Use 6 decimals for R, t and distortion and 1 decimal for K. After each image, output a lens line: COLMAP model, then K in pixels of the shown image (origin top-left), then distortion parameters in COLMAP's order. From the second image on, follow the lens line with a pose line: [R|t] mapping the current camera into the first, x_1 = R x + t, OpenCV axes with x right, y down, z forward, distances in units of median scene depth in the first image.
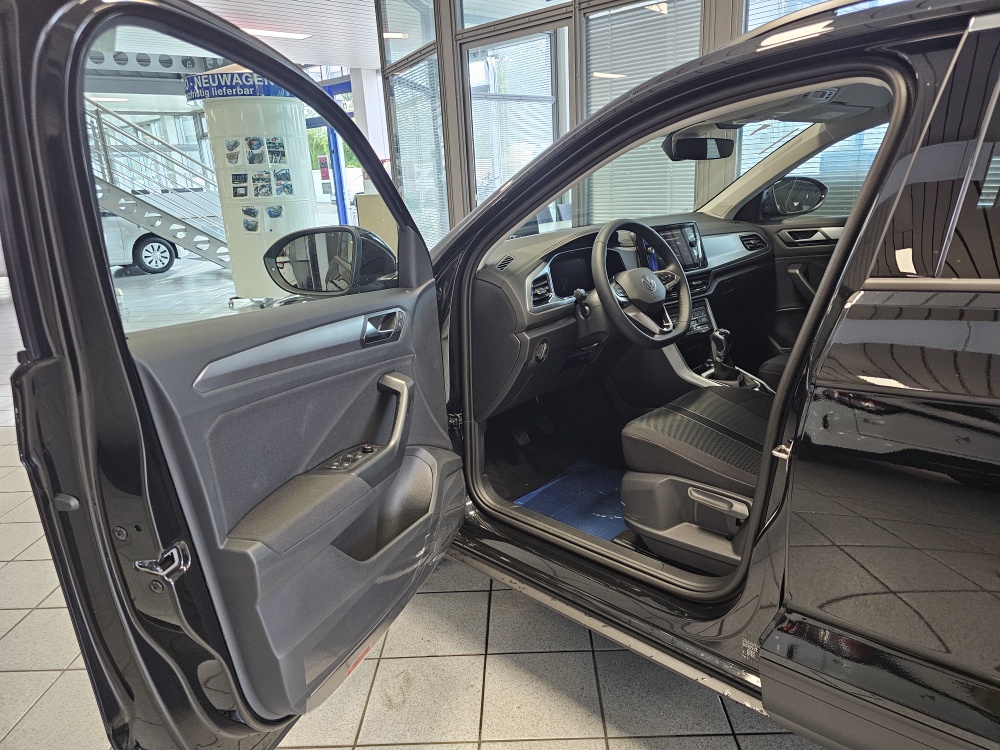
lens RADIAL K [[675.4, 0, 529.0], [0, 675.4, 390.6], [0, 0, 1]] dist [0.030367, -0.008478]
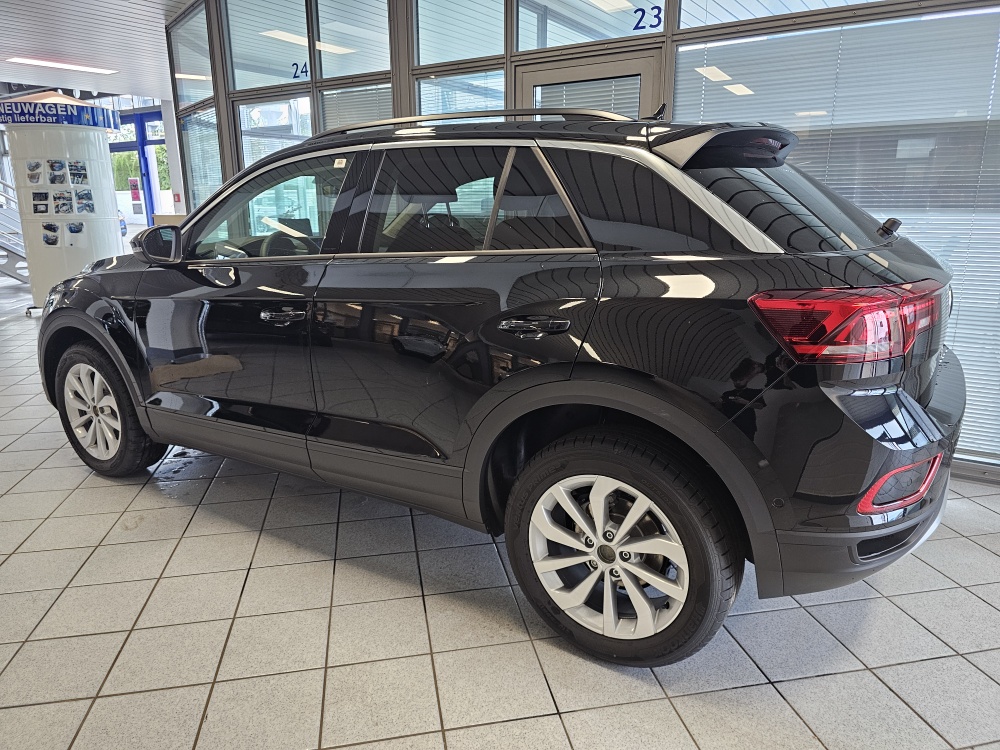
lens RADIAL K [[664.8, 0, 495.2], [0, 664.8, 370.4], [0, 0, 1]] dist [0.030349, -0.023025]
pose [[0.981494, -0.007812, 0.191331, 0.081345], [0.020887, 0.997573, -0.066417, 0.051932], [-0.190348, 0.069185, 0.979276, -0.169509]]
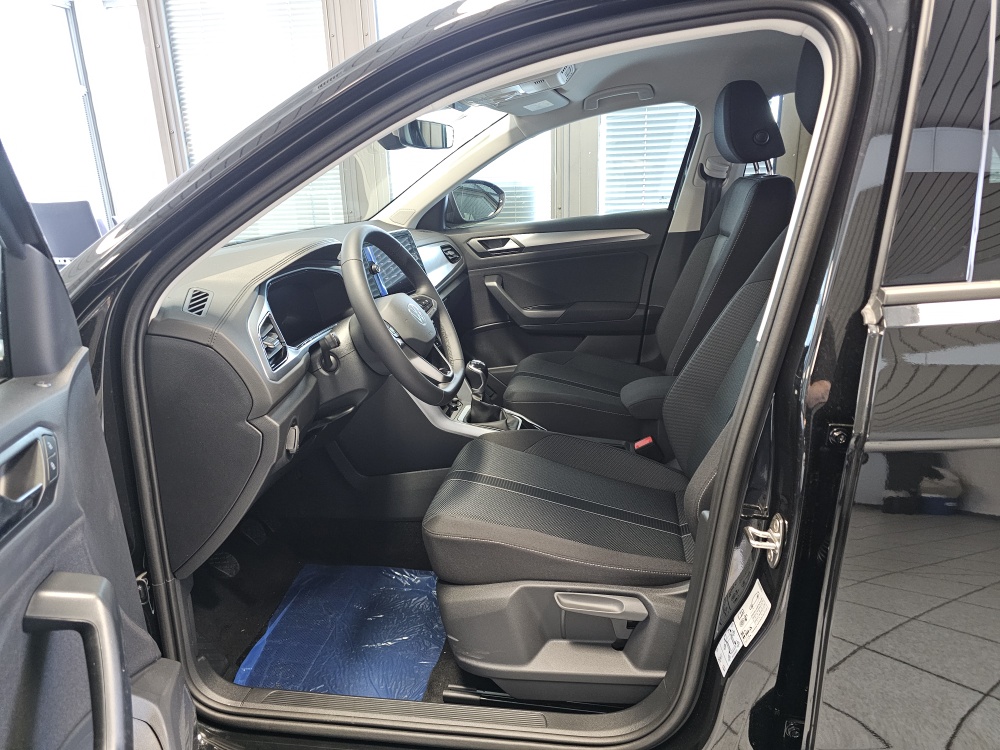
lens RADIAL K [[664.8, 0, 496.5], [0, 664.8, 380.1], [0, 0, 1]] dist [0.030349, -0.023025]
pose [[0.833063, -0.147136, 0.533251, -0.043864], [0.166741, 0.985933, 0.011553, -0.027156], [-0.527450, 0.079290, 0.845878, 0.119850]]
